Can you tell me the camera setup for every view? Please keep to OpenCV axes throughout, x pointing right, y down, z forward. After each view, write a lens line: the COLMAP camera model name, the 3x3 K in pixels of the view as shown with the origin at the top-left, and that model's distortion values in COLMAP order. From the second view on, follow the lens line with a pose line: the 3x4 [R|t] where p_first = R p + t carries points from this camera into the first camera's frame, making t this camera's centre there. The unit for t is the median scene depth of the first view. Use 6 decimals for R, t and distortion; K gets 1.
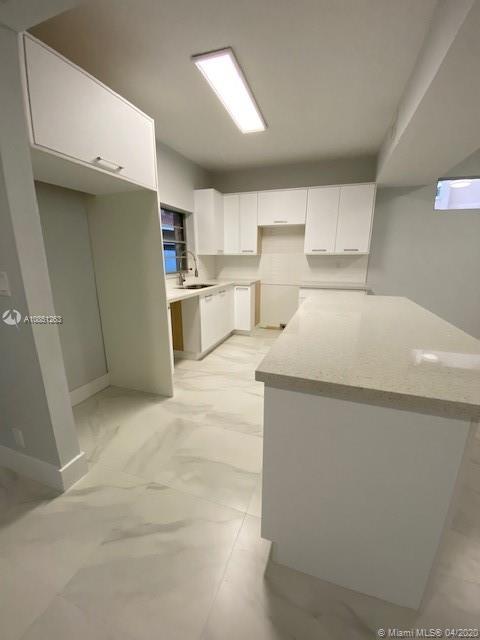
lens RADIAL K [[262.8, 0, 240.0], [0, 262.8, 320.0], [0, 0, 1]] dist [0.039394, -0.024303]
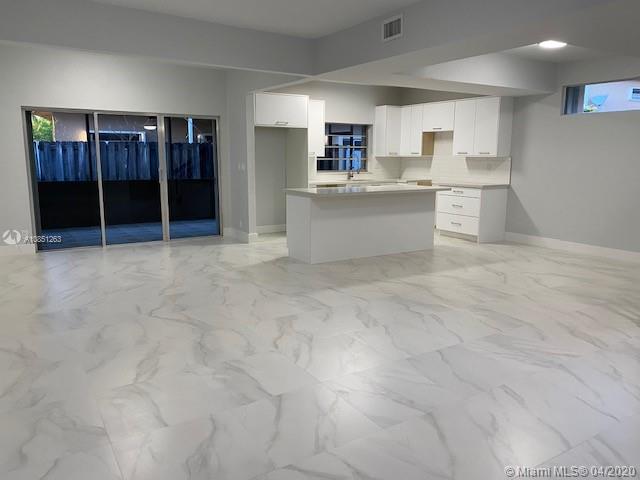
lens RADIAL K [[478.9, 0, 320.0], [0, 478.9, 240.0], [0, 0, 1]] dist [0.030000, -0.008576]
pose [[0.778212, 0.109566, -0.618370, 1.095904], [-0.142857, 0.989733, -0.004418, 0.187233], [0.611538, 0.091777, 0.785875, -0.901043]]
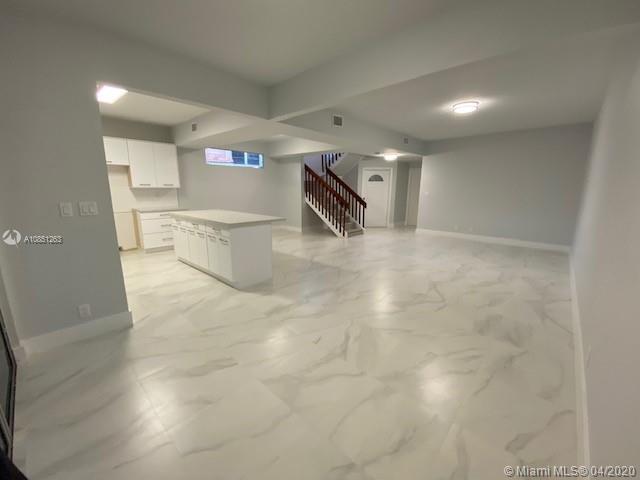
lens RADIAL K [[259.0, 0, 320.0], [0, 259.0, 240.0], [0, 0, 1]] dist [0.020219, -0.022379]
pose [[0.408132, -0.181849, 0.894628, -0.581902], [0.201855, 0.973681, 0.105831, 0.056782], [-0.890327, 0.137392, 0.434098, -0.353169]]
